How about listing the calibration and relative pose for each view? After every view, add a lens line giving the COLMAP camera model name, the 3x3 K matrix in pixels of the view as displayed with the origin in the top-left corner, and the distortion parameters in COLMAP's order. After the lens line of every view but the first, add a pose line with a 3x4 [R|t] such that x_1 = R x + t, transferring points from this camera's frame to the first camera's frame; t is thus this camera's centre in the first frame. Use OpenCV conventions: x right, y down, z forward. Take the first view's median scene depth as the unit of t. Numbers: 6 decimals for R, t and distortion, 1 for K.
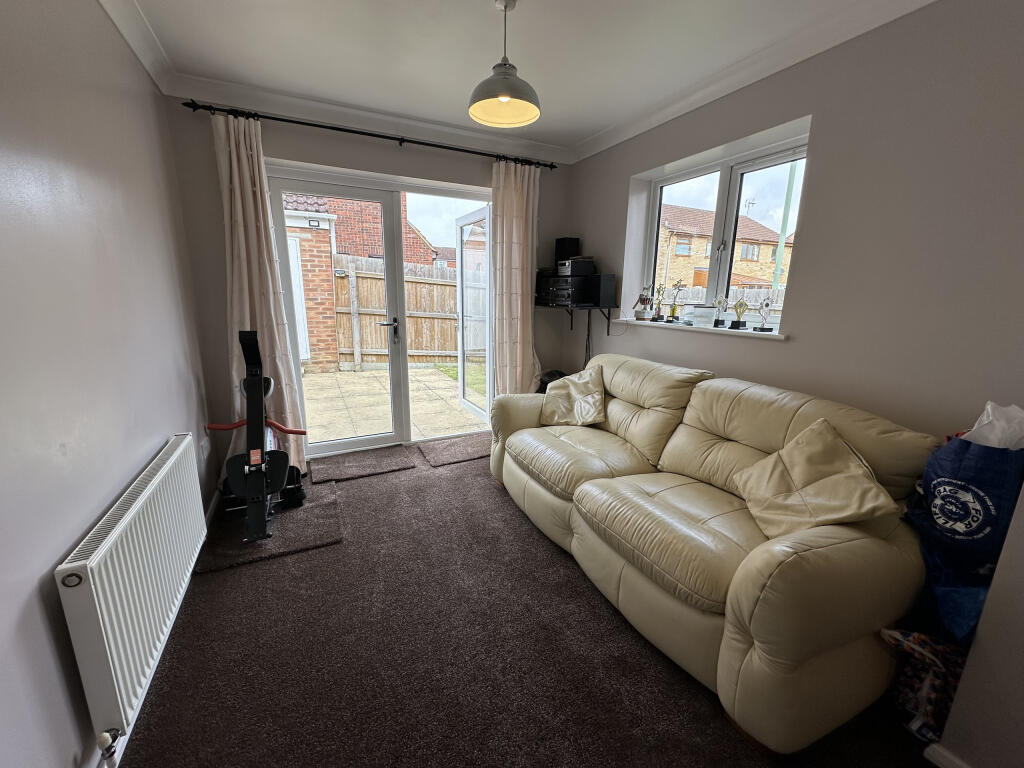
lens RADIAL K [[409.0, 0, 510.0], [0, 409.0, 382.2], [0, 0, 1]] dist [-0.001811, -0.000036]
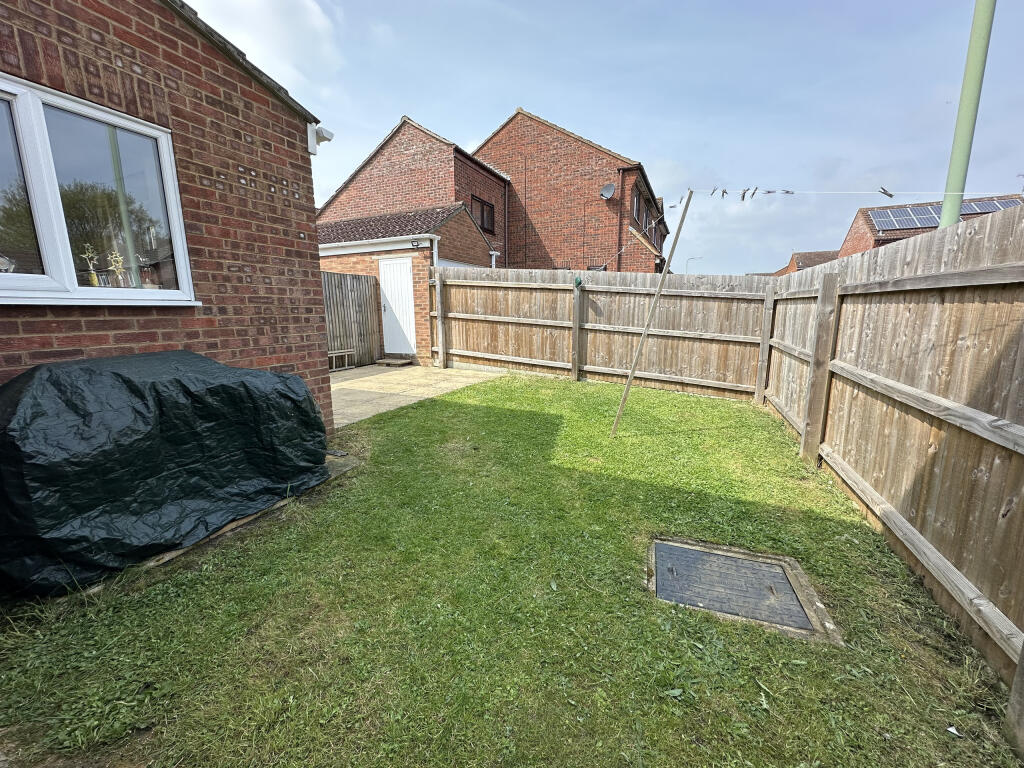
lens RADIAL K [[409.0, 0, 509.1], [0, 409.0, 382.5], [0, 0, 1]] dist [-0.001811, -0.000036]
pose [[0.632125, 0.114043, -0.766428, 0.604187], [-0.152394, 0.988089, 0.021336, -0.038244], [0.759733, 0.103312, 0.641975, 0.406002]]
